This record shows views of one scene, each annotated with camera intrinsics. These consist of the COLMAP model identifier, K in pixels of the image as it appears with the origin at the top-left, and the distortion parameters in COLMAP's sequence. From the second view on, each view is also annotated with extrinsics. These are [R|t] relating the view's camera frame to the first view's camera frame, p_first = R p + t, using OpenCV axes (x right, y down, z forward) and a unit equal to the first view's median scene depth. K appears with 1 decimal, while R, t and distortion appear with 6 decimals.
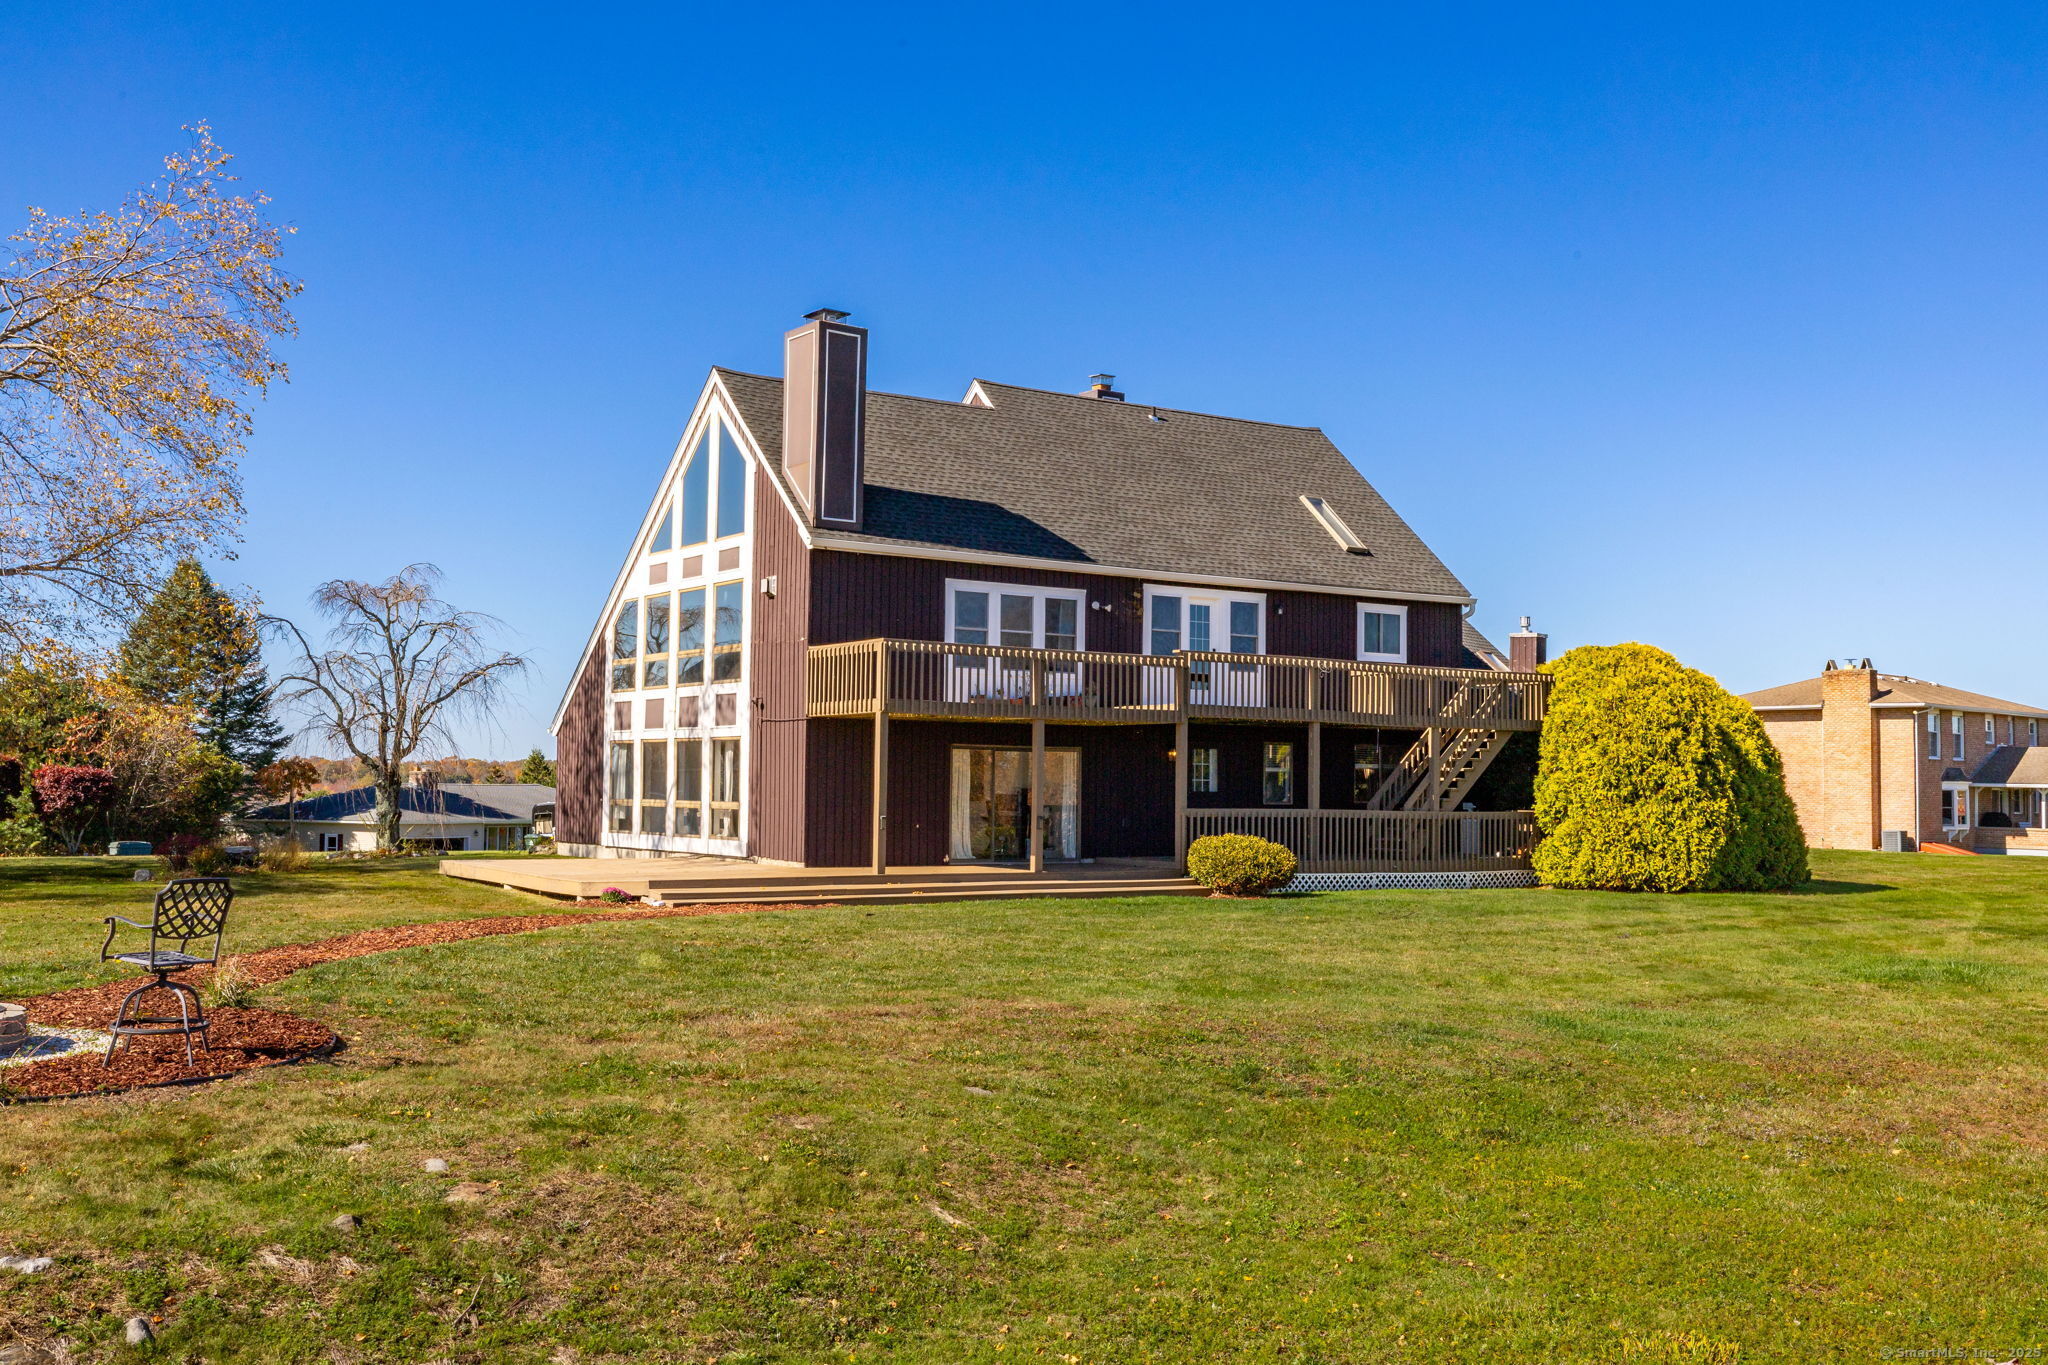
lens RADIAL K [[1825.9, 0, 919.8], [0, 1825.9, 684.3], [0, 0, 1]] dist [0.009807, 0.003285]
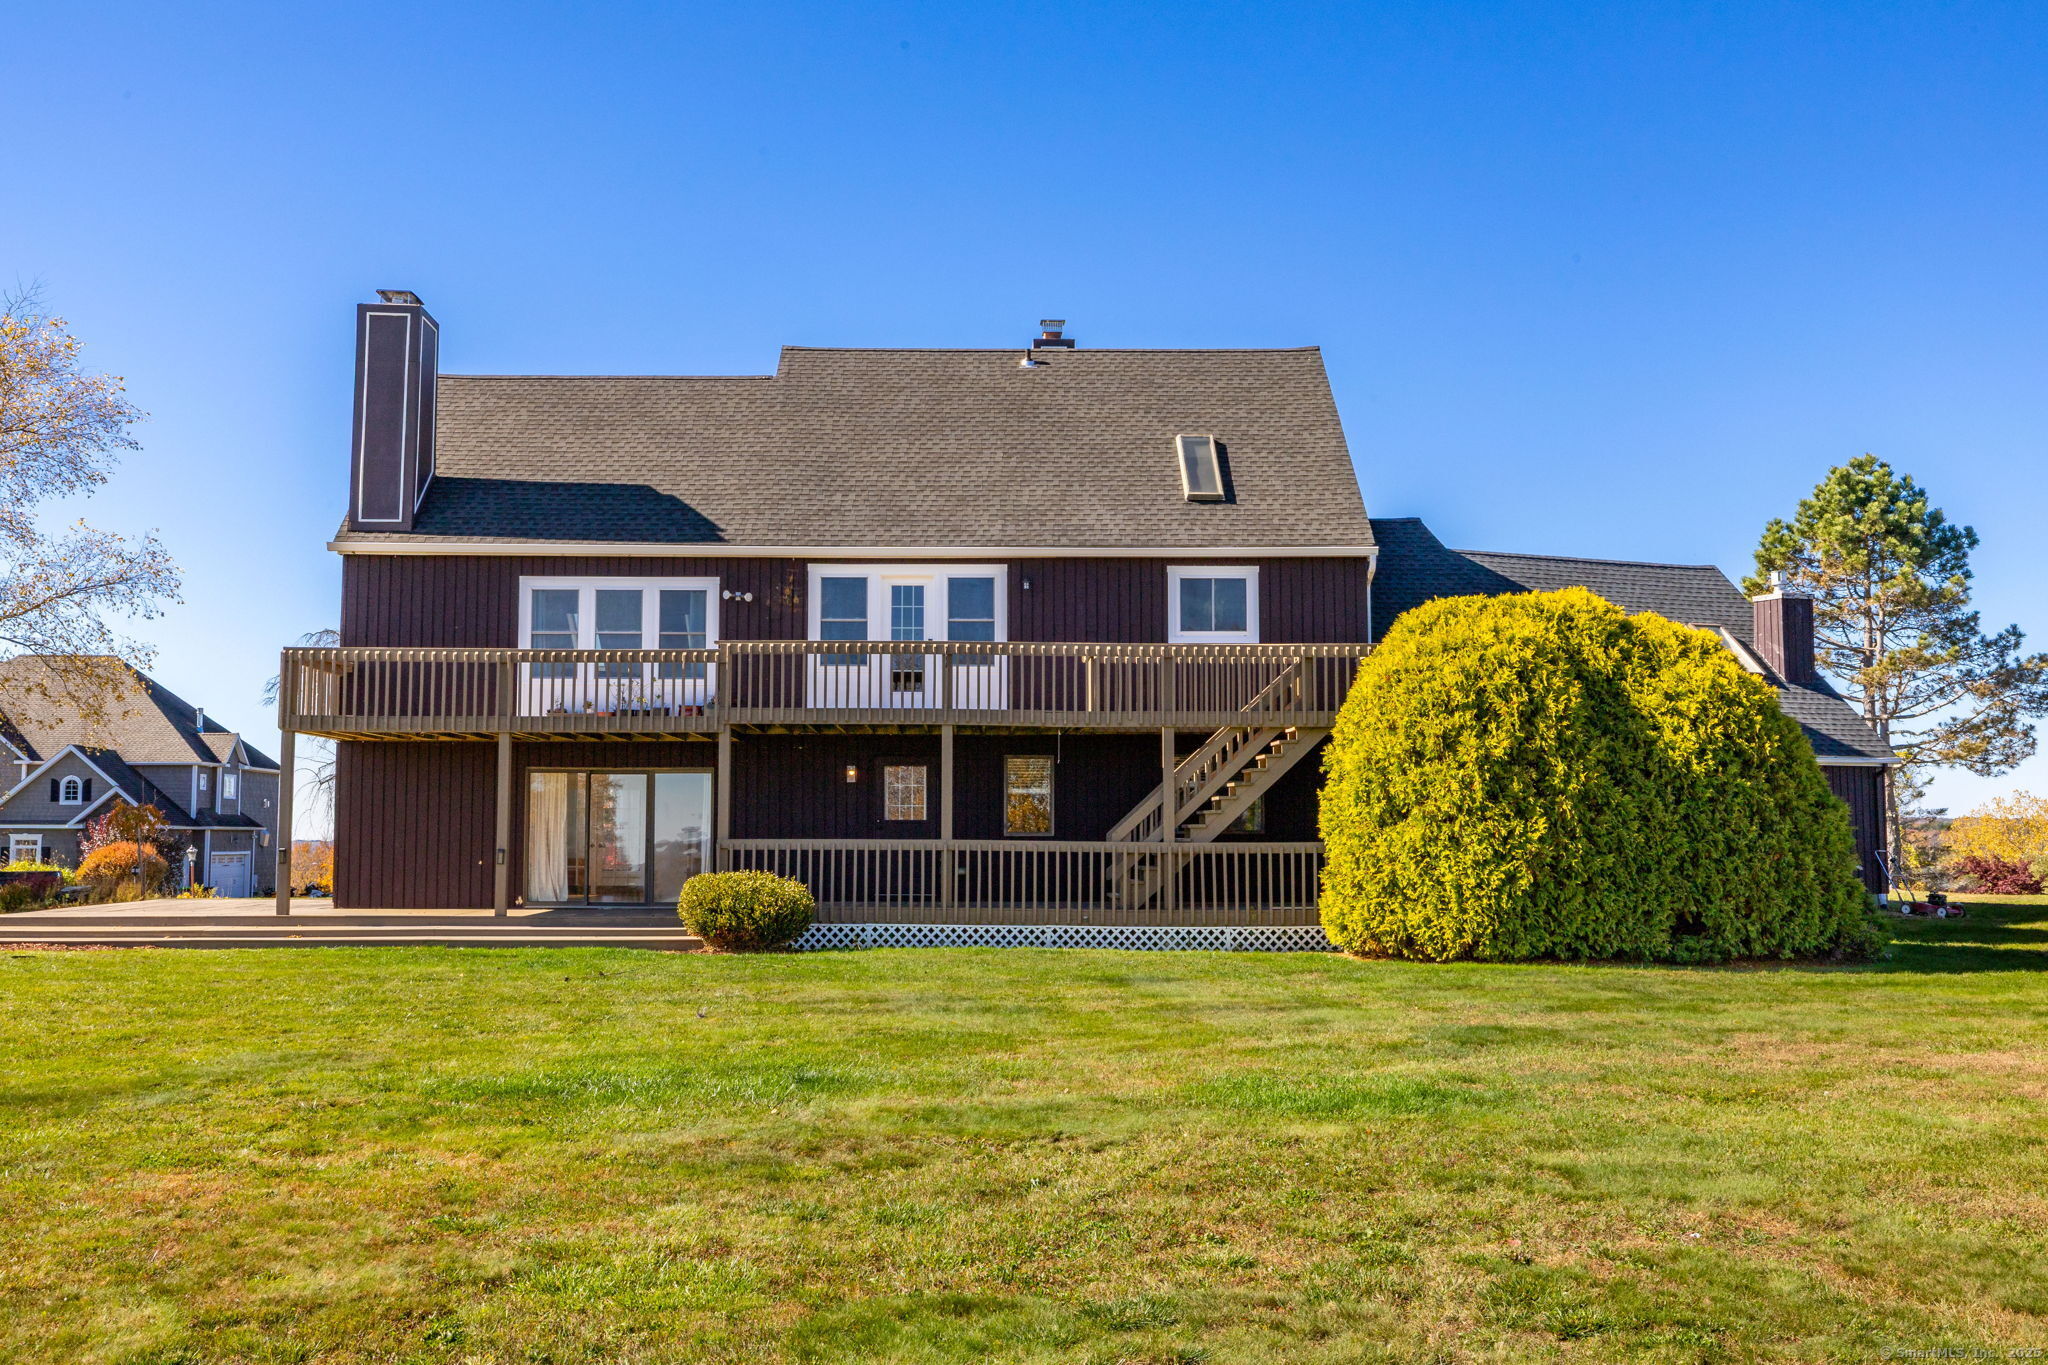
lens RADIAL K [[1825.9, 0, 919.8], [0, 1825.9, 684.3], [0, 0, 1]] dist [0.009807, 0.003285]
pose [[0.862232, -0.053025, -0.503730, 0.576326], [0.036995, 0.998442, -0.041777, 0.034314], [0.505161, 0.017386, 0.862850, 0.328061]]
